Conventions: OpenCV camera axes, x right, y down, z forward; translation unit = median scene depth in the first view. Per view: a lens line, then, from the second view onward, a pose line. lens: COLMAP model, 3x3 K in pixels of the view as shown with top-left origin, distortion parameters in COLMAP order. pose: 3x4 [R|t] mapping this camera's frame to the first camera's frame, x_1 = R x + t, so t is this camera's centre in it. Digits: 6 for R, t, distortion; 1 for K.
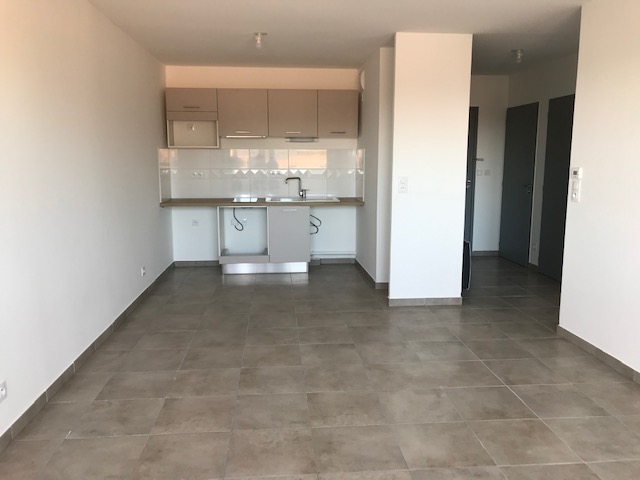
lens RADIAL K [[532.5, 0, 320.0], [0, 532.5, 240.0], [0, 0, 1]] dist [0.038961, -0.002742]
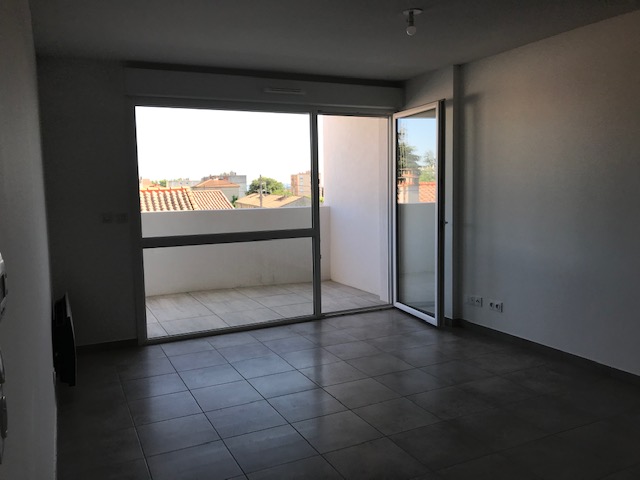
lens RADIAL K [[532.5, 0, 320.0], [0, 532.5, 240.0], [0, 0, 1]] dist [0.038961, -0.002742]
pose [[-0.933860, 0.053232, -0.353654, 0.274274], [-0.037795, 0.968634, 0.245601, -0.120165], [0.355635, 0.242723, -0.902557, 0.730868]]
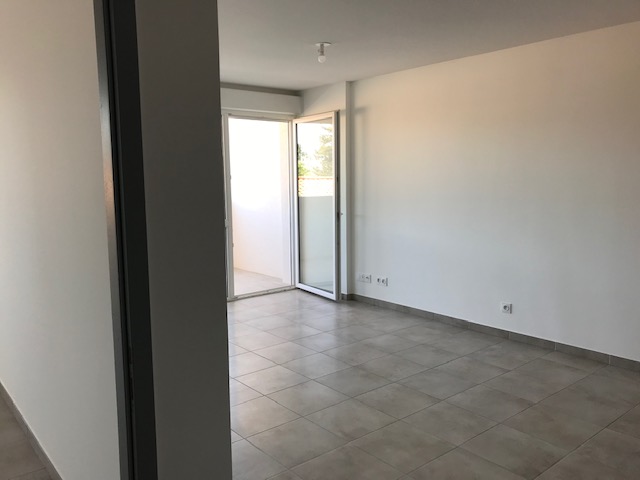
lens RADIAL K [[531.0, 0, 320.0], [0, 531.0, 240.0], [0, 0, 1]] dist [0.003182, 0.000257]
pose [[-0.822887, 0.078492, -0.562757, 0.374114], [-0.072975, 0.967611, 0.241668, -0.134064], [0.563499, 0.239933, -0.790507, 0.802863]]
